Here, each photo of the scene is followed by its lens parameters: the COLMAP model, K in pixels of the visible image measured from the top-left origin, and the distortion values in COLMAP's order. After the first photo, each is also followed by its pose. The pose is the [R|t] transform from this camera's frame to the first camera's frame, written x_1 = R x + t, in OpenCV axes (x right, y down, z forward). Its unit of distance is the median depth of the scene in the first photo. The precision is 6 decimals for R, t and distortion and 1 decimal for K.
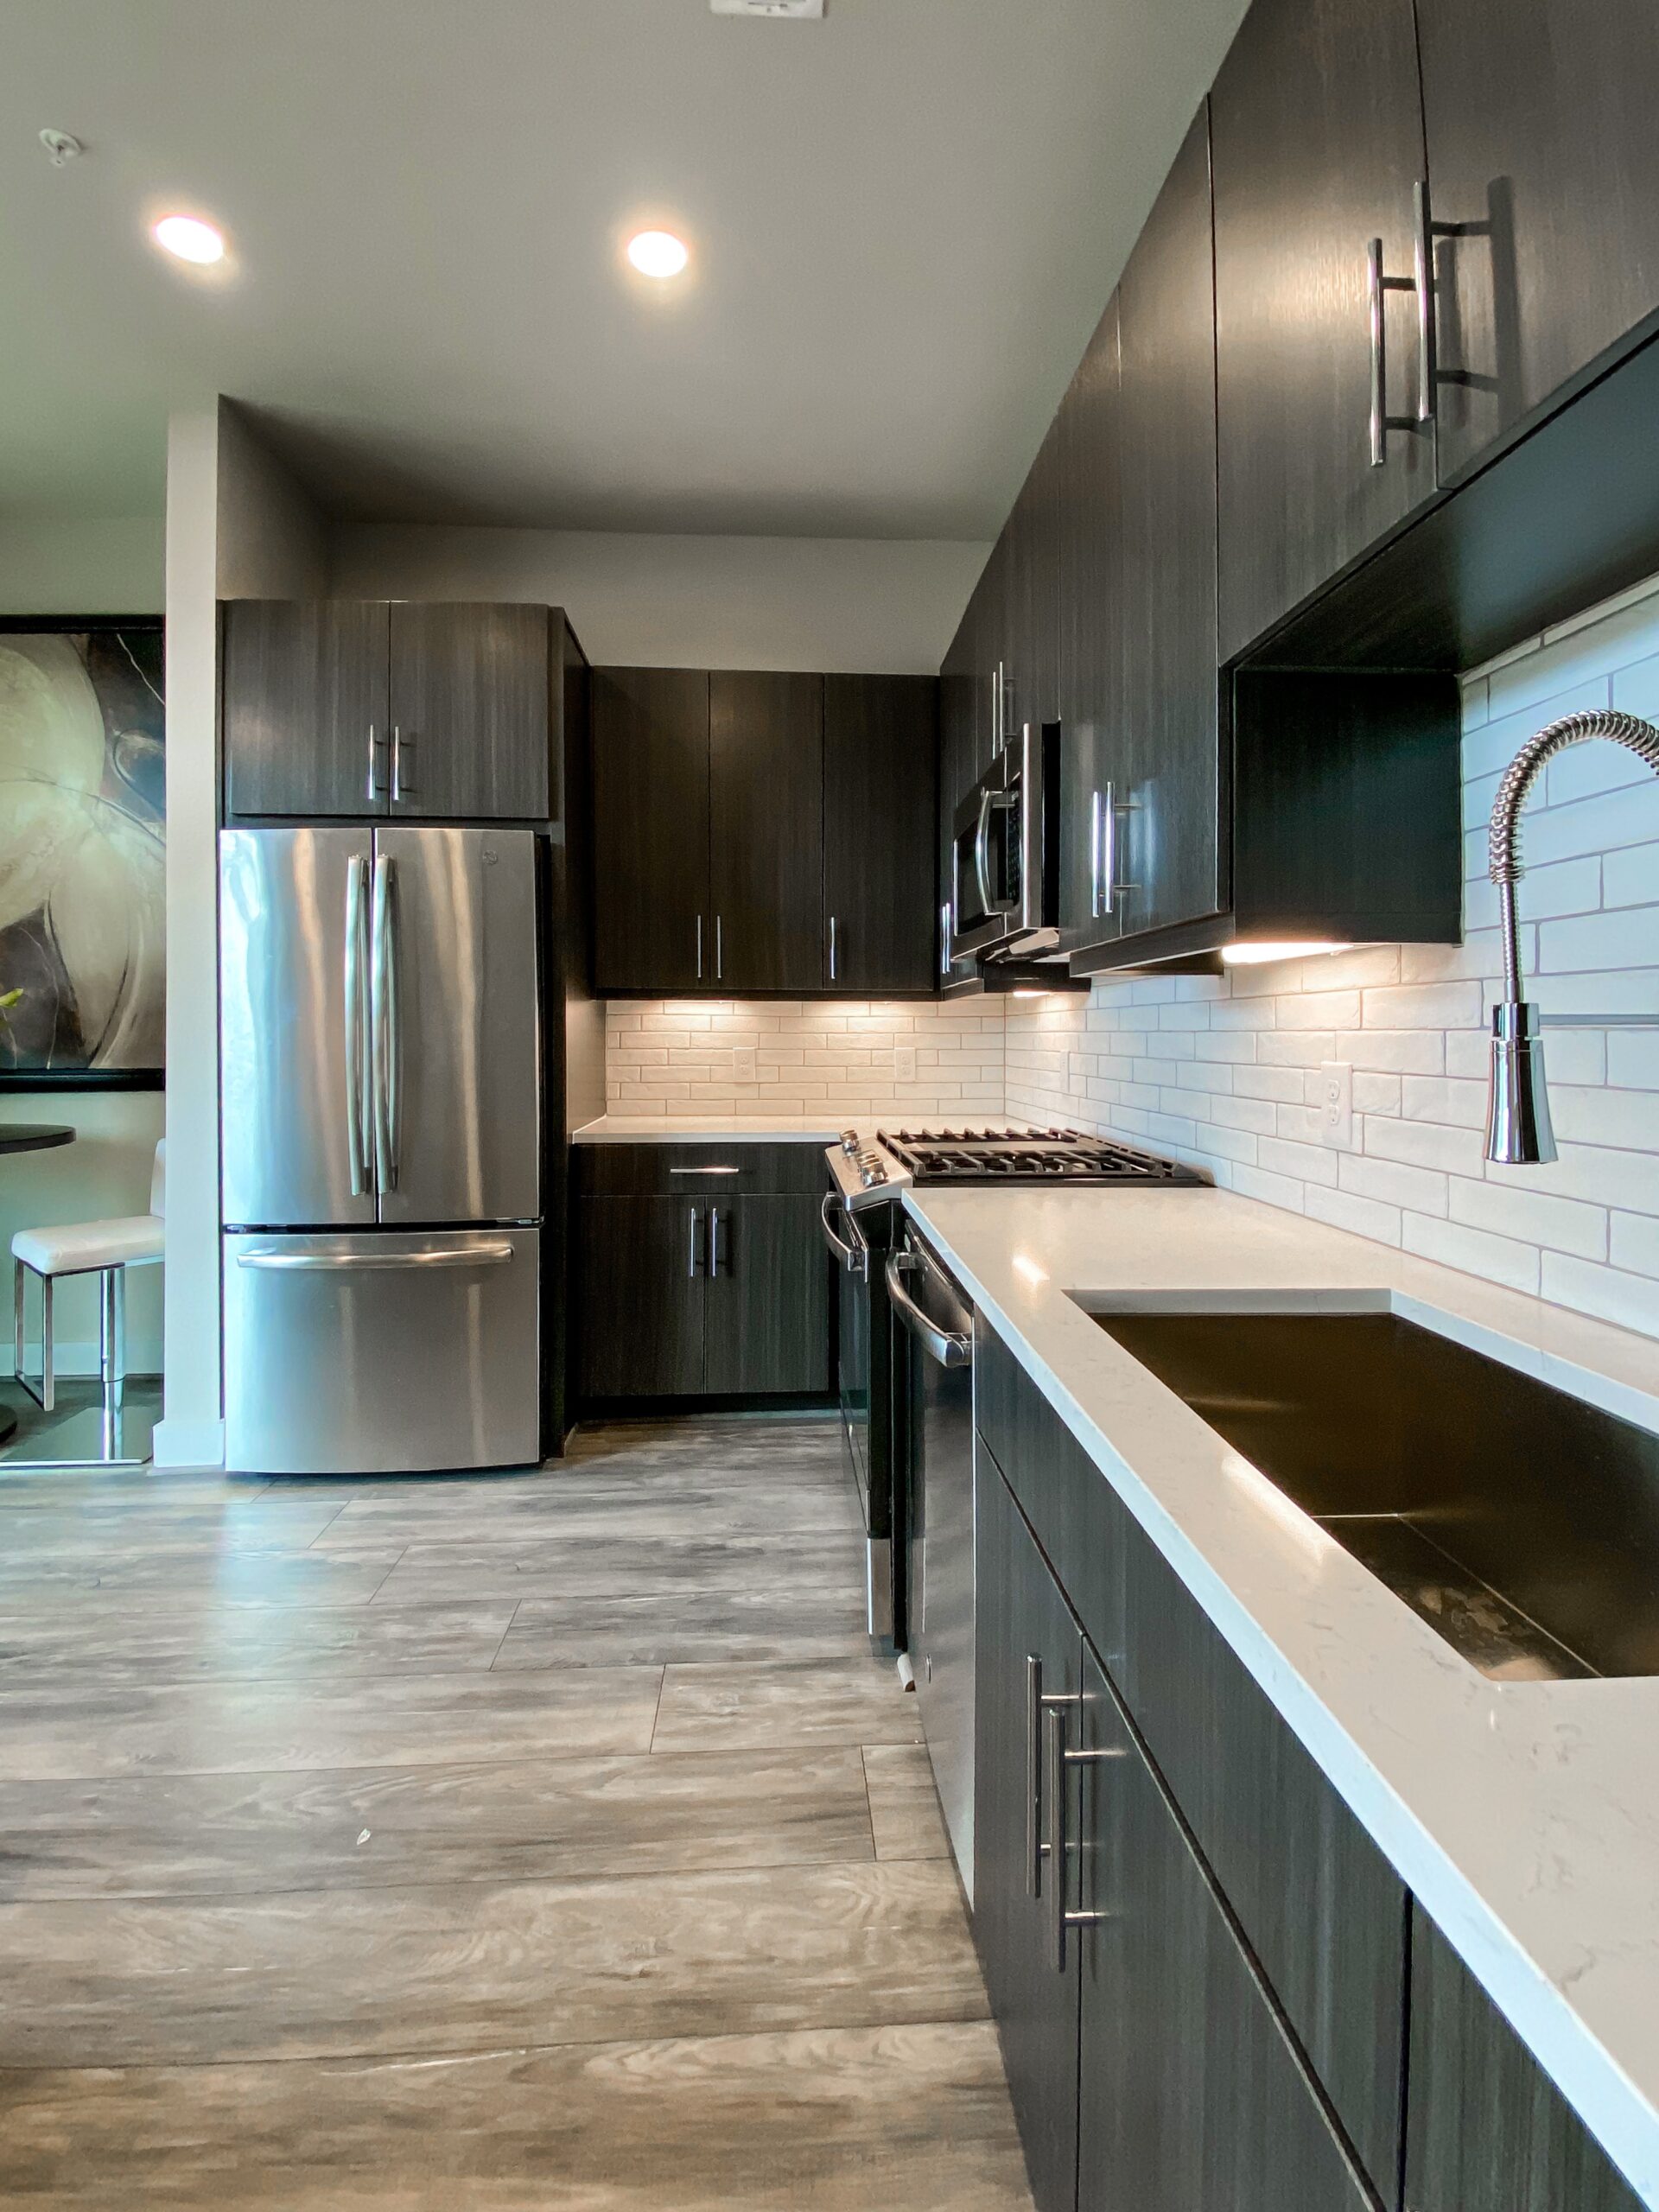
lens RADIAL K [[986.4, 0, 843.8], [0, 986.4, 1041.8], [0, 0, 1]] dist [0.001233, -0.000498]
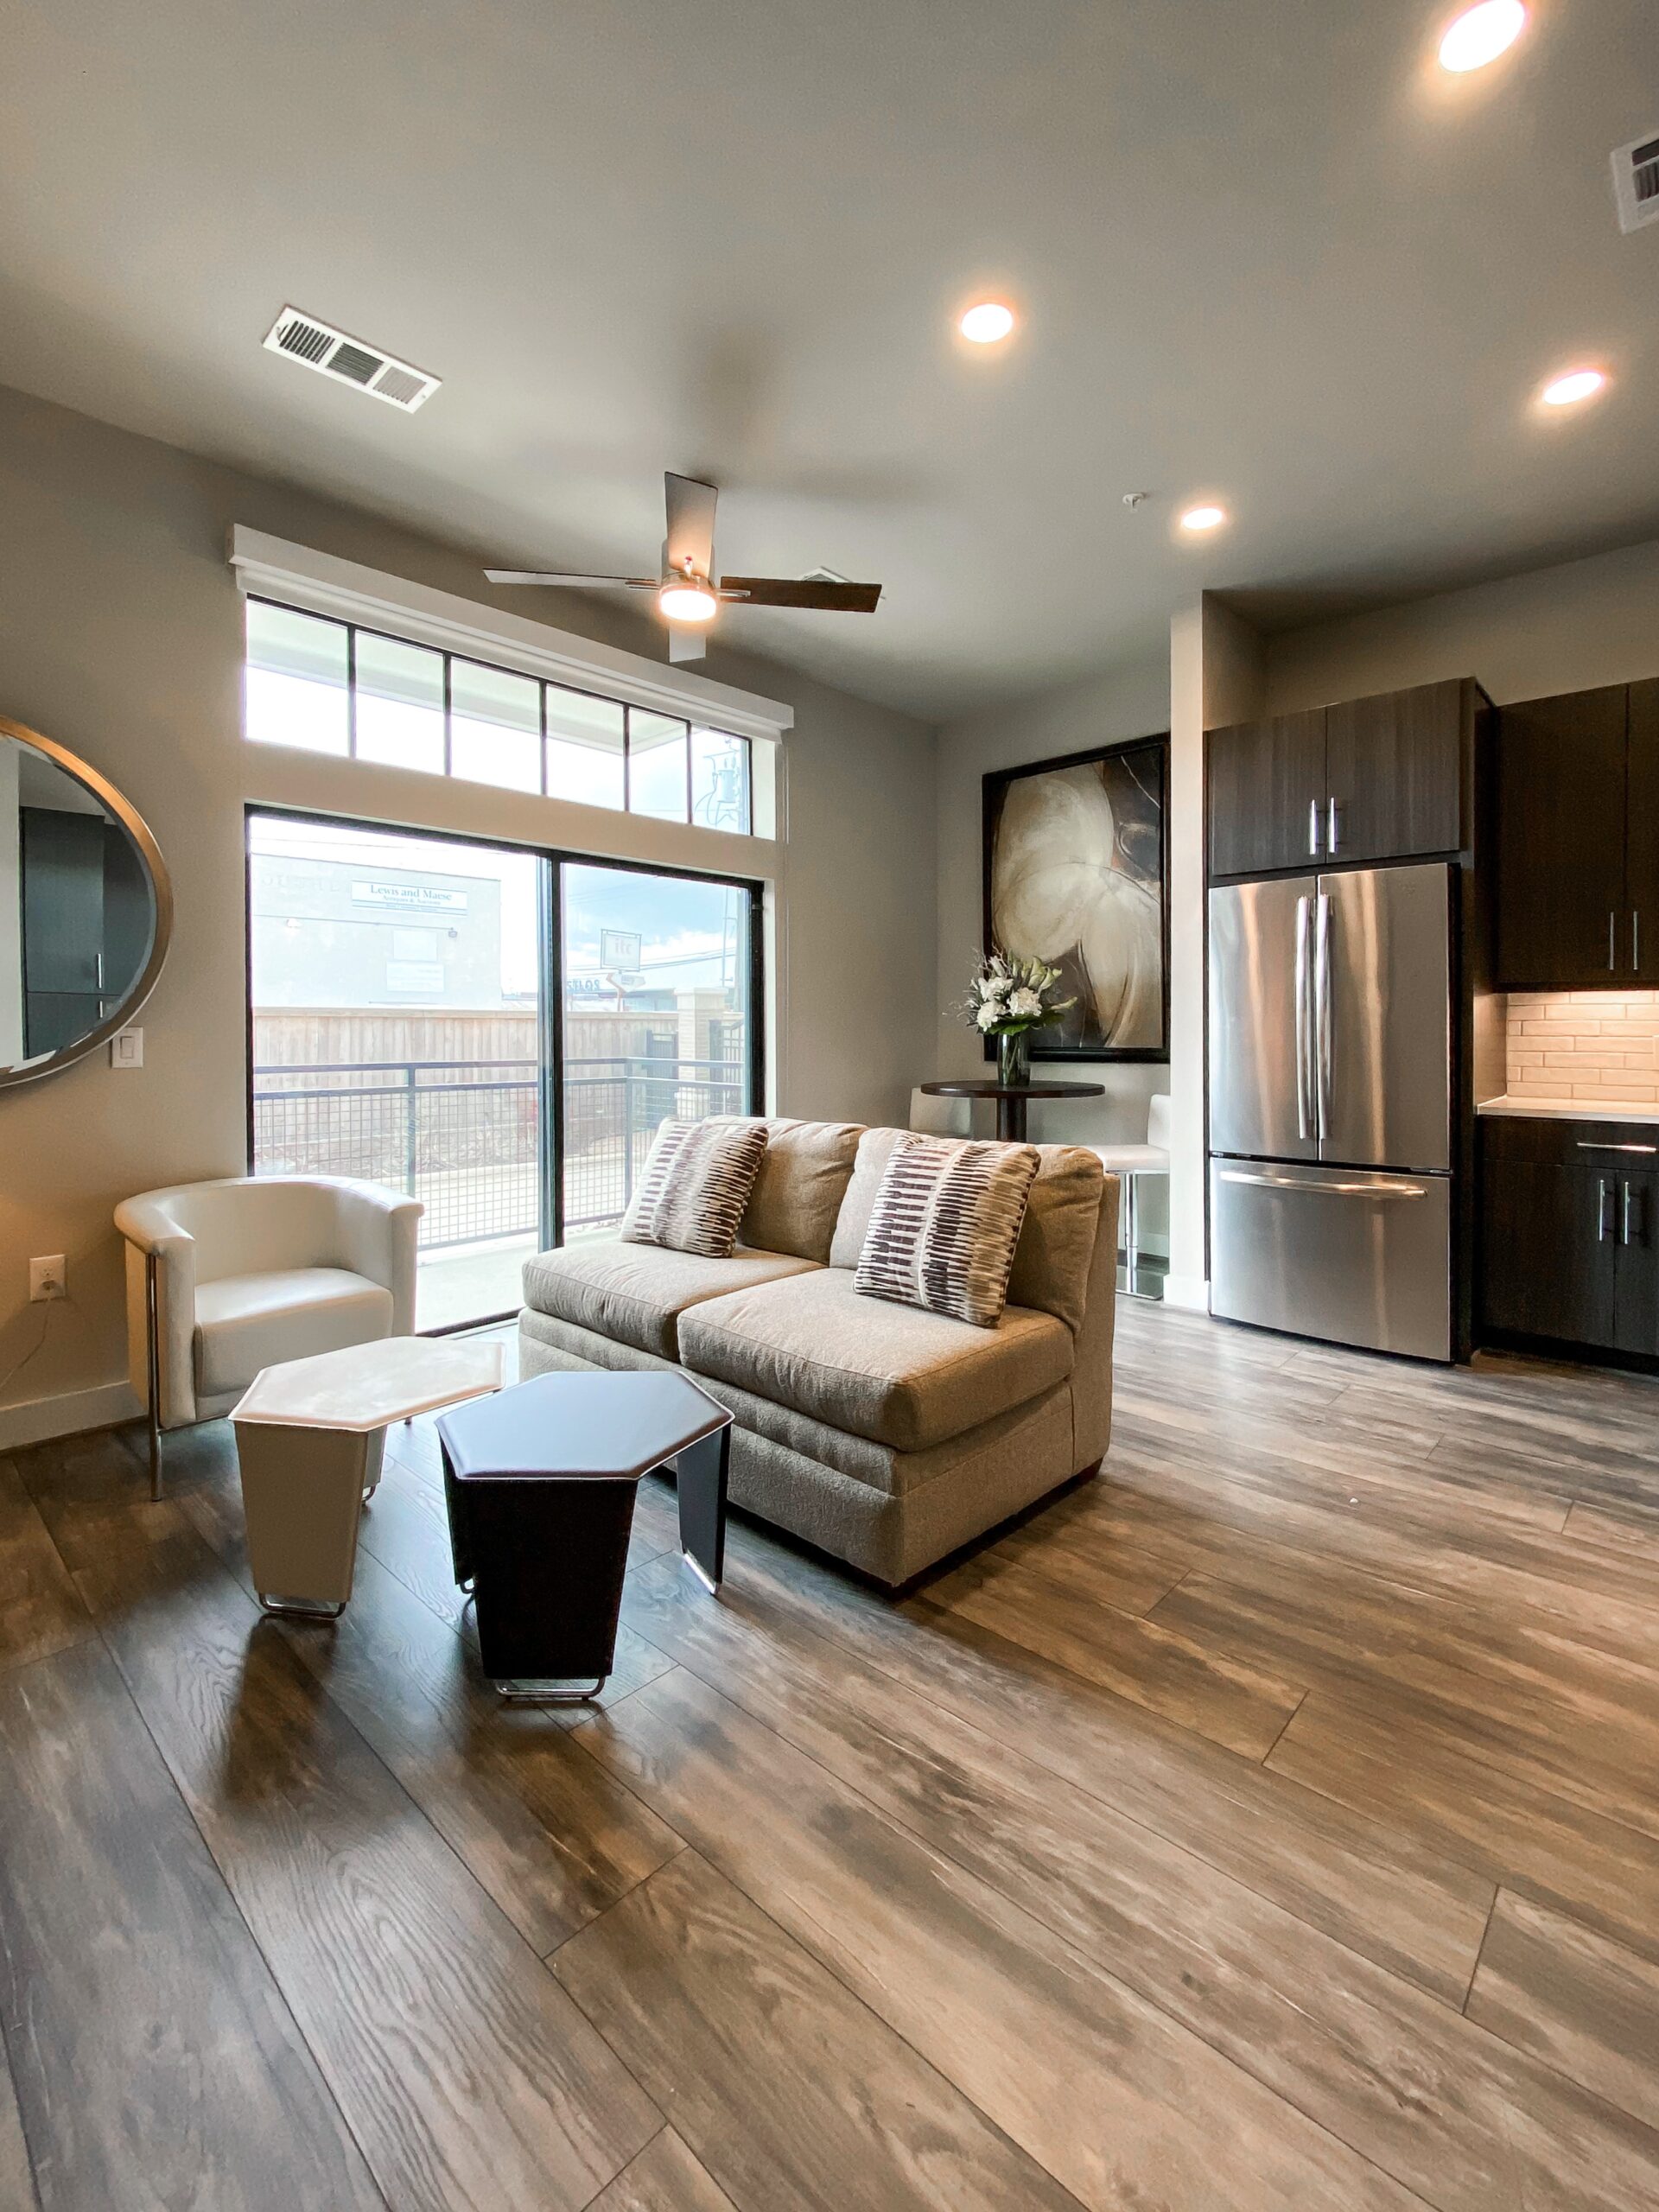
lens RADIAL K [[986.4, 0, 843.8], [0, 986.4, 1041.8], [0, 0, 1]] dist [0.001233, -0.000498]
pose [[0.689498, 0.004613, -0.724273, 0.068355], [-0.000646, 0.999983, 0.005754, 0.010044], [0.724287, -0.003500, 0.689490, -0.424294]]
